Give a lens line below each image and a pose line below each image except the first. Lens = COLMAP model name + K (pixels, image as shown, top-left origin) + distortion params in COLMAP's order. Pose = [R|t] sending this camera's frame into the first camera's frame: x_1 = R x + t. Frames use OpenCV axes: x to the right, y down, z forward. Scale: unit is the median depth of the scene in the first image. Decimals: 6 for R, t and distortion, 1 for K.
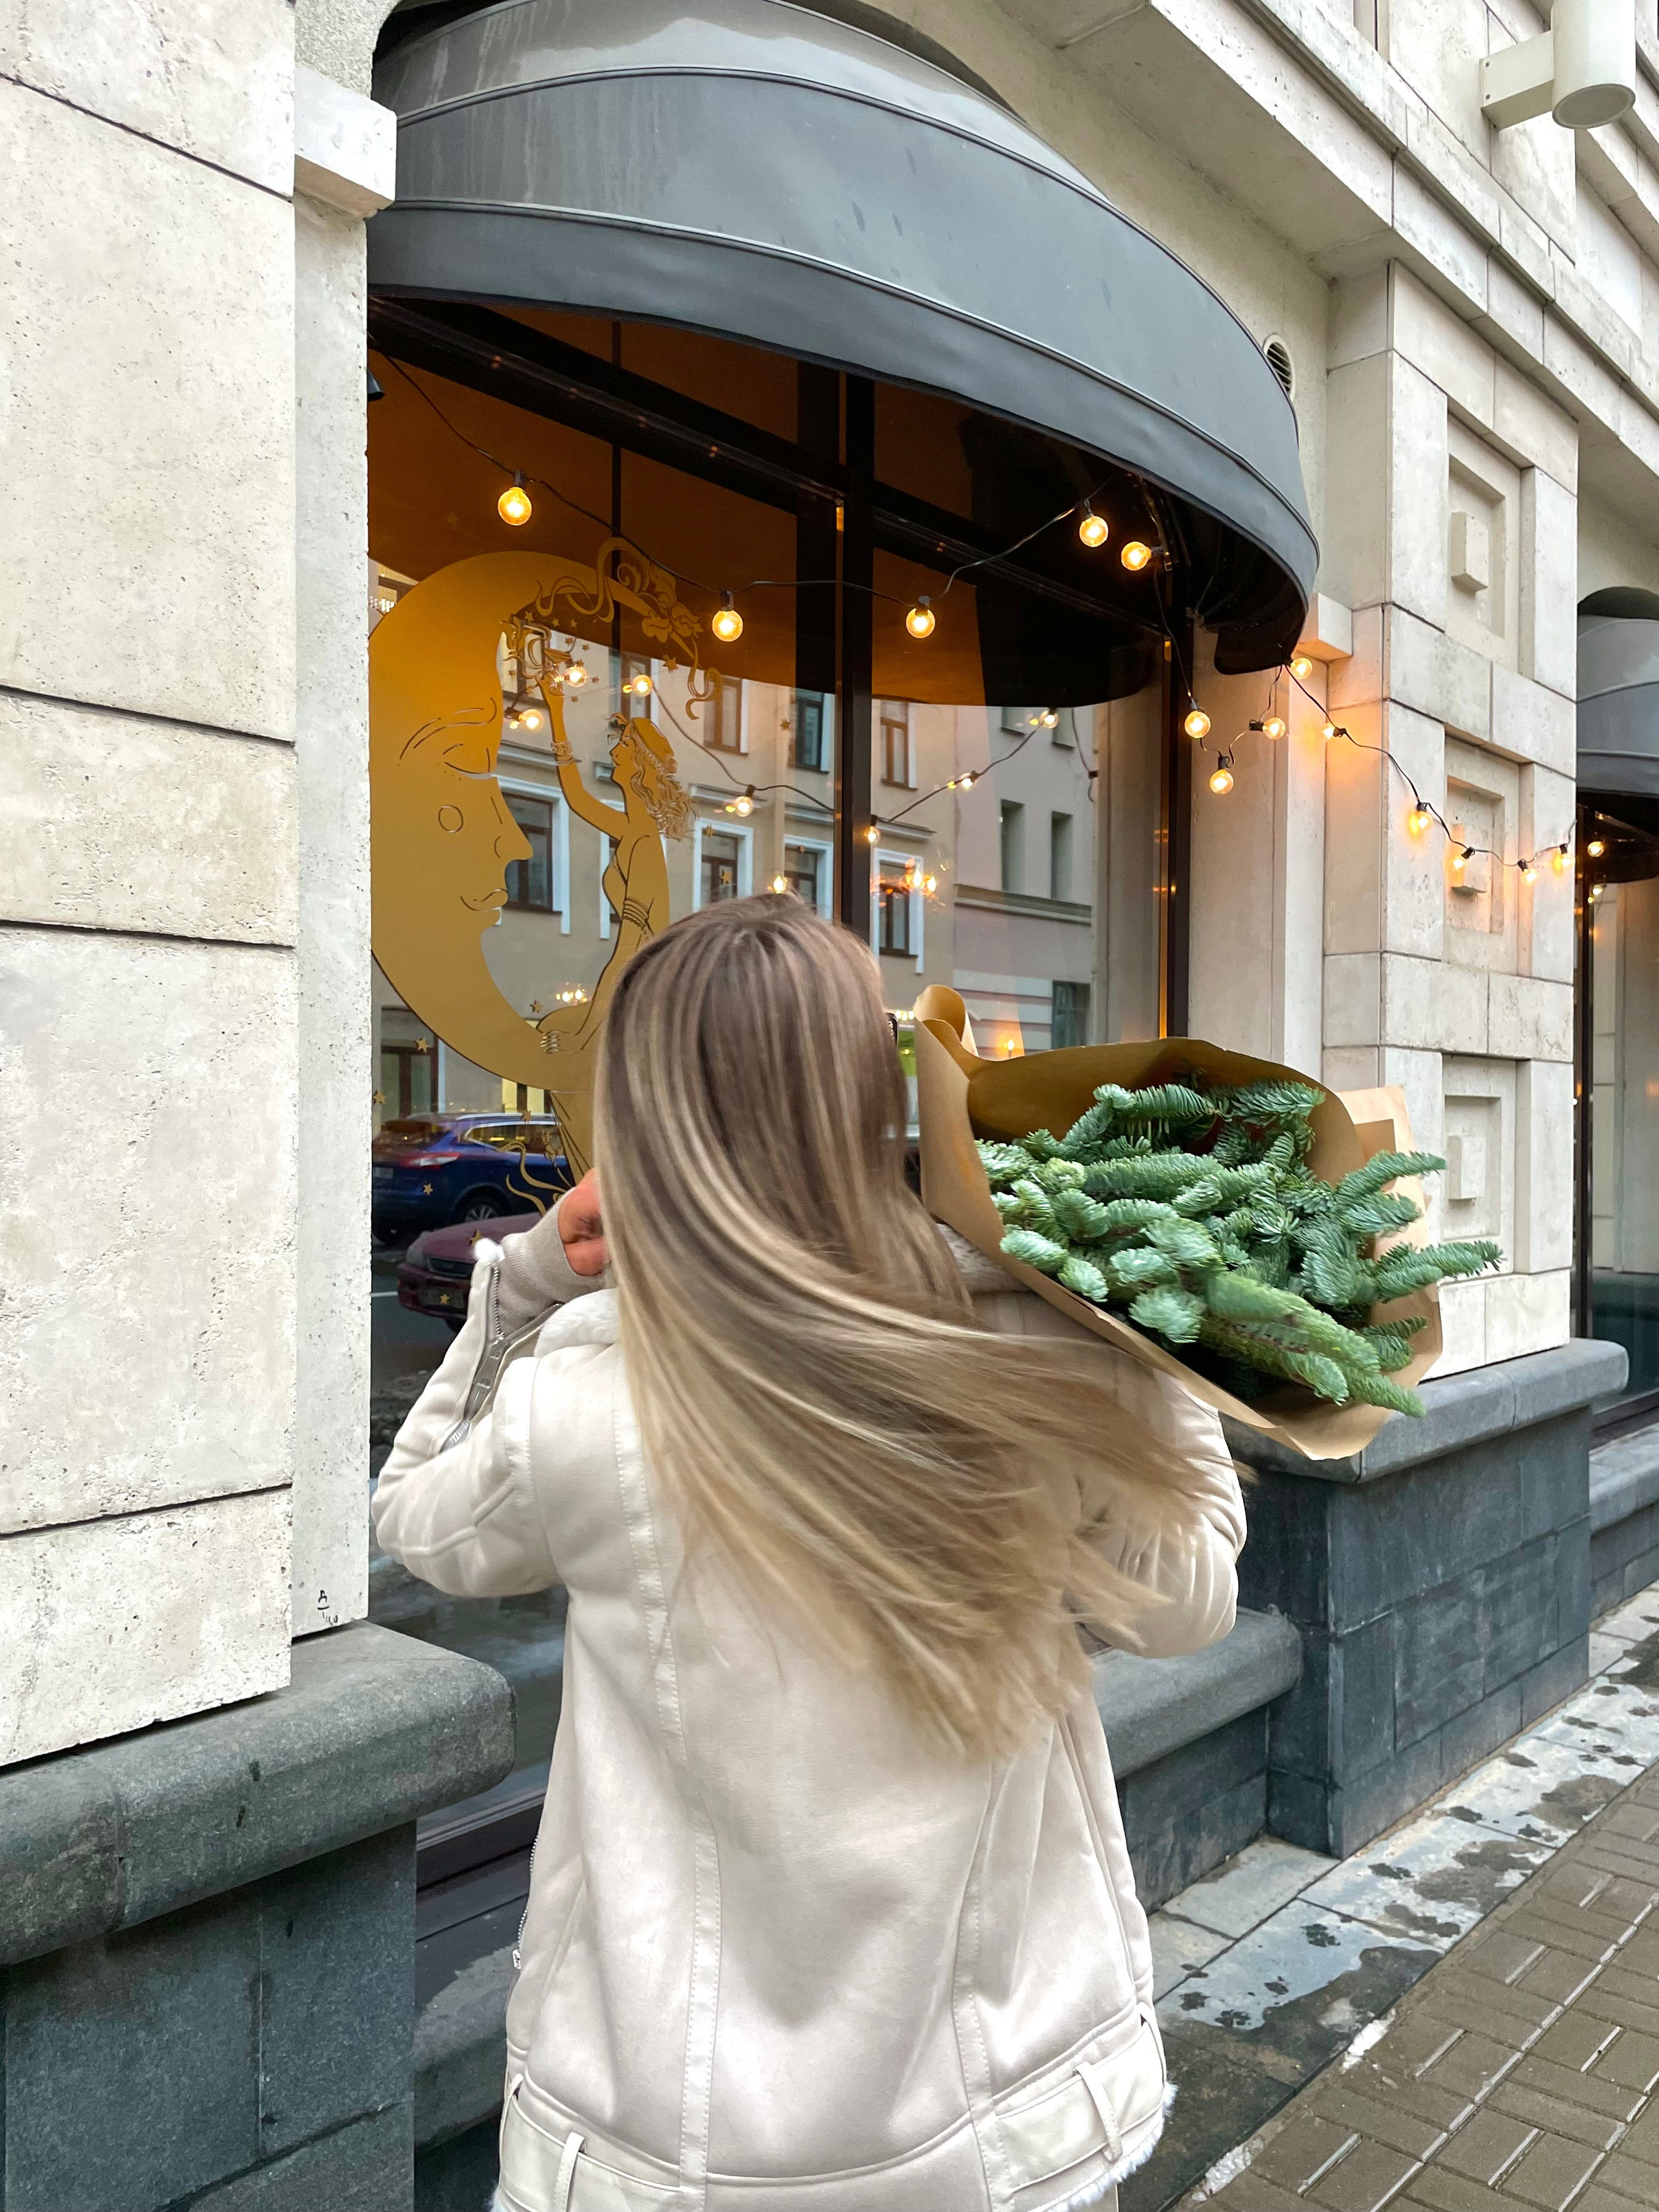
lens RADIAL K [[1716.7, 0, 866.7], [0, 1716.7, 1104.0], [0, 0, 1]] dist [0.097293, -0.108896]
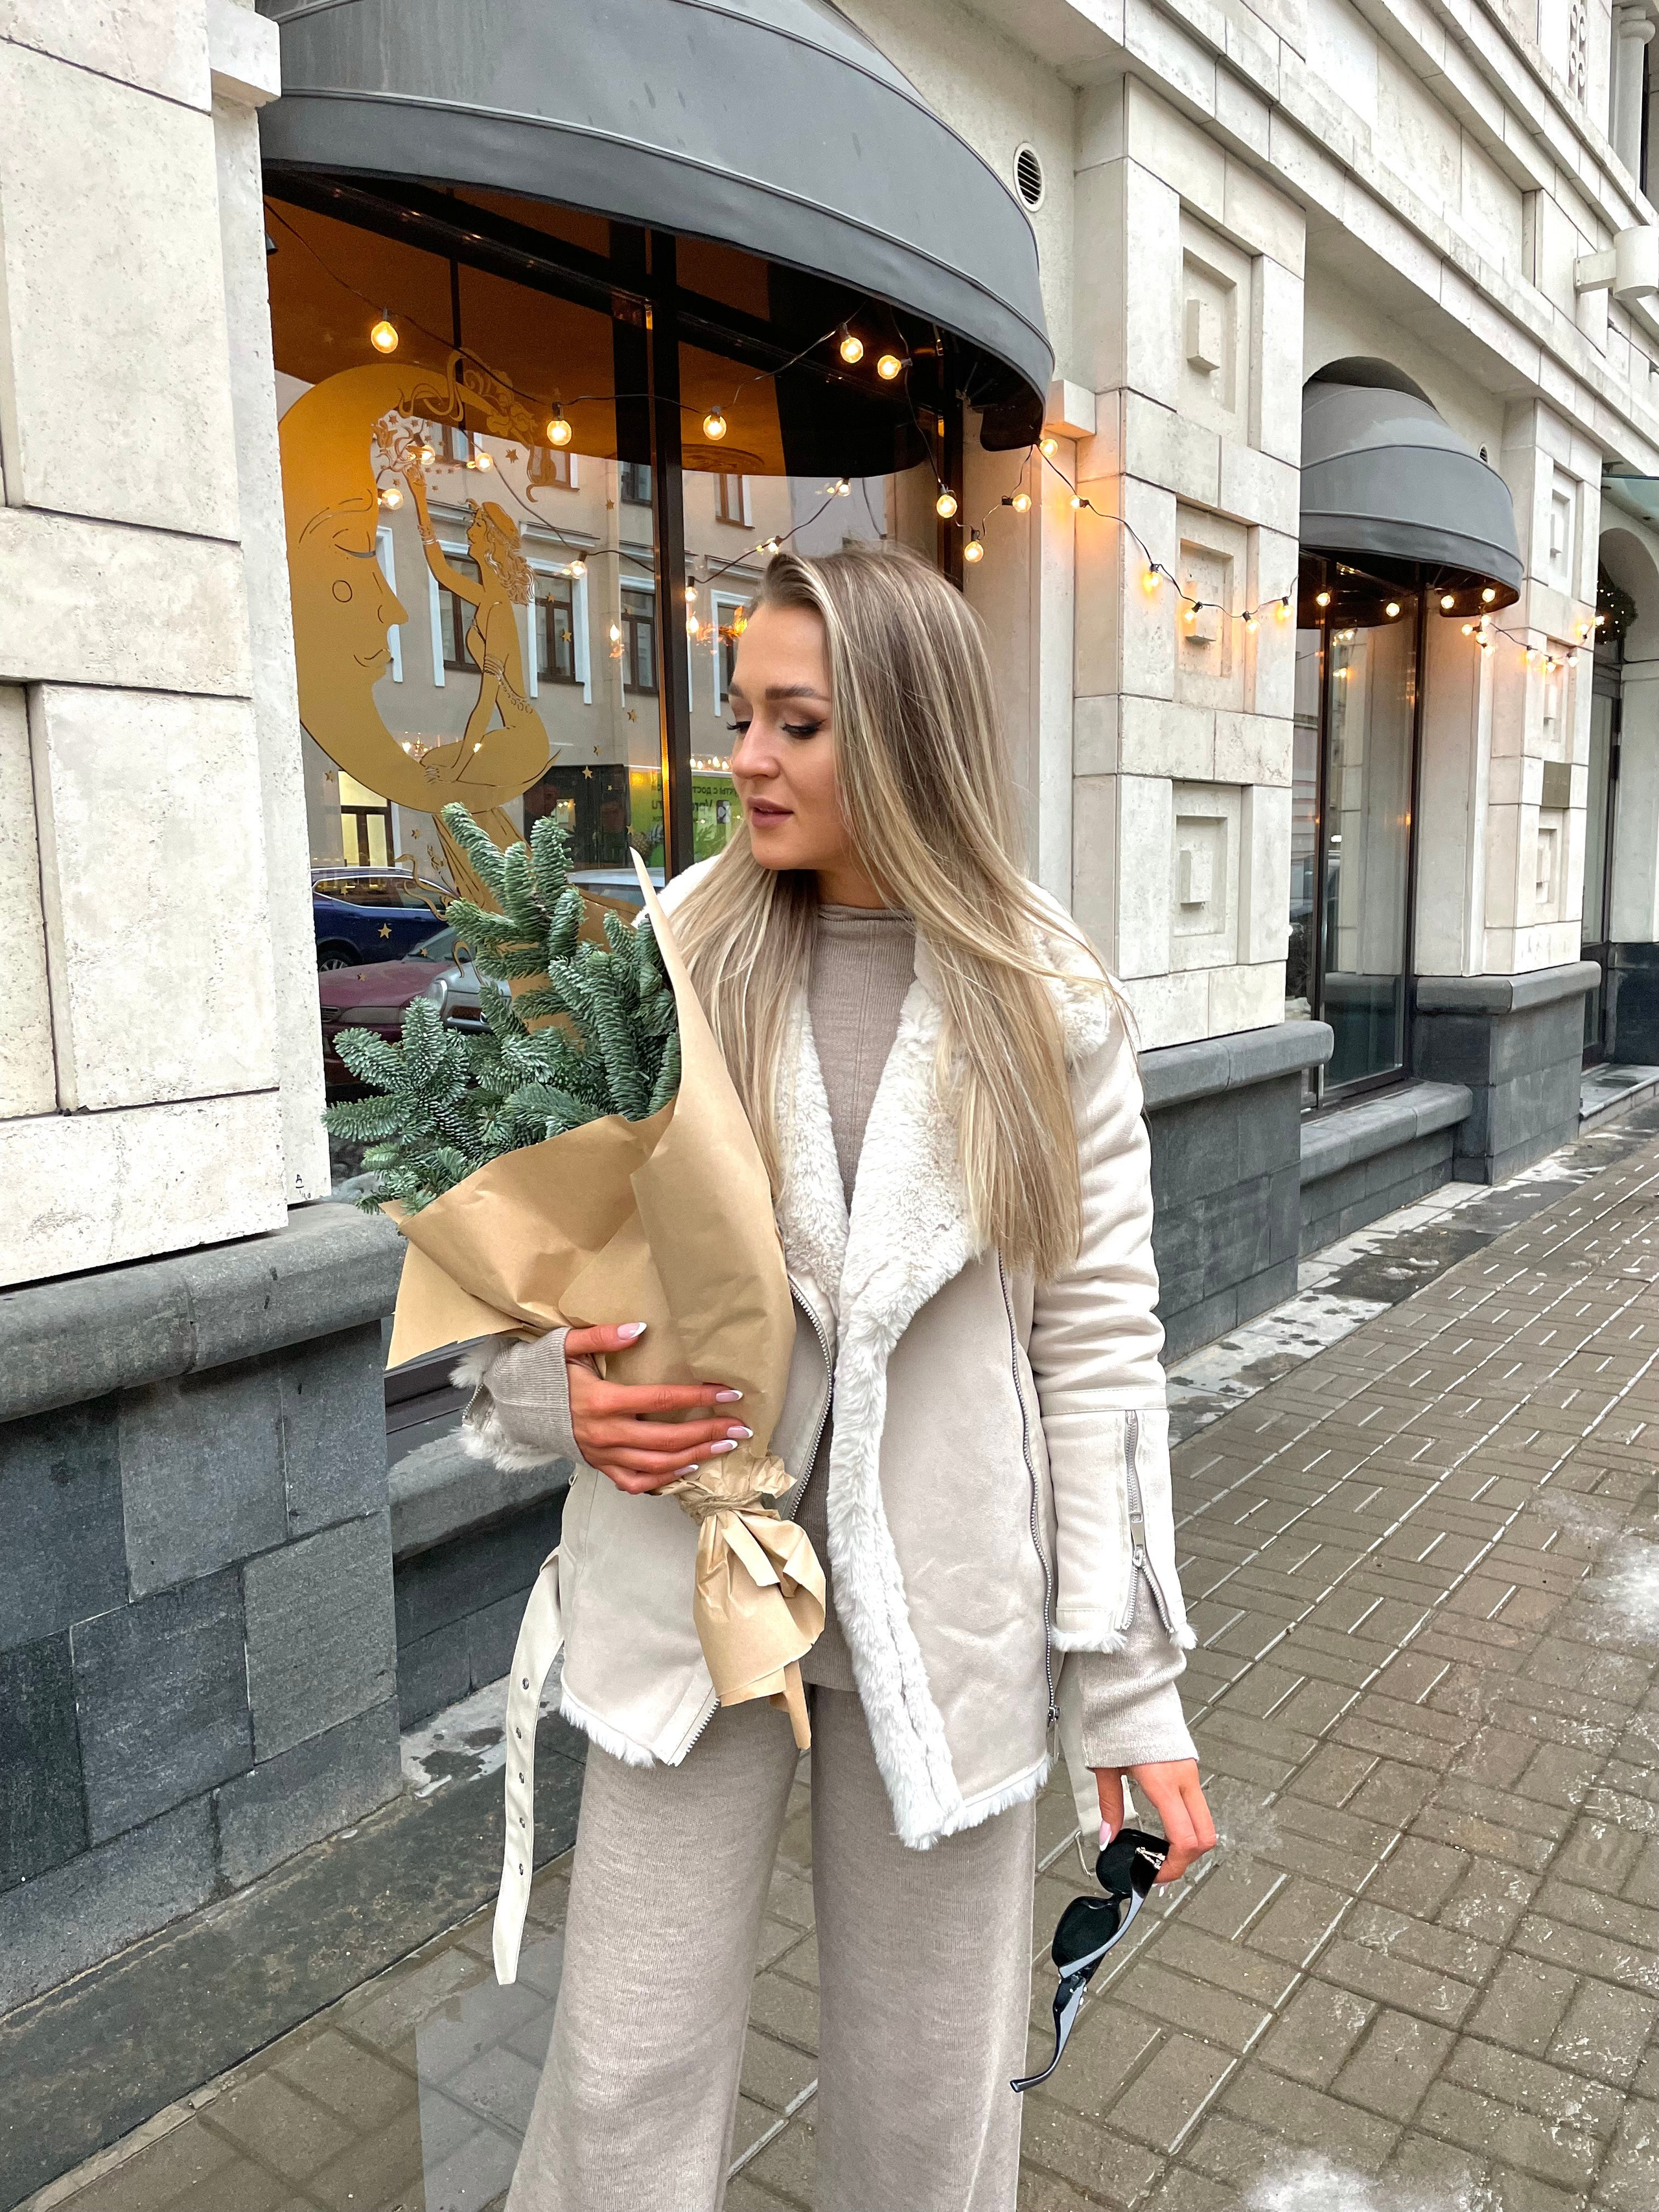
lens RADIAL K [[1716.7, 0, 866.7], [0, 1716.7, 1104.0], [0, 0, 1]] dist [0.097293, -0.108896]
pose [[0.996123, -0.031476, 0.082148, 0.015070], [0.019474, 0.989529, 0.143015, 0.019774], [-0.085789, -0.140861, 0.986305, -0.220904]]
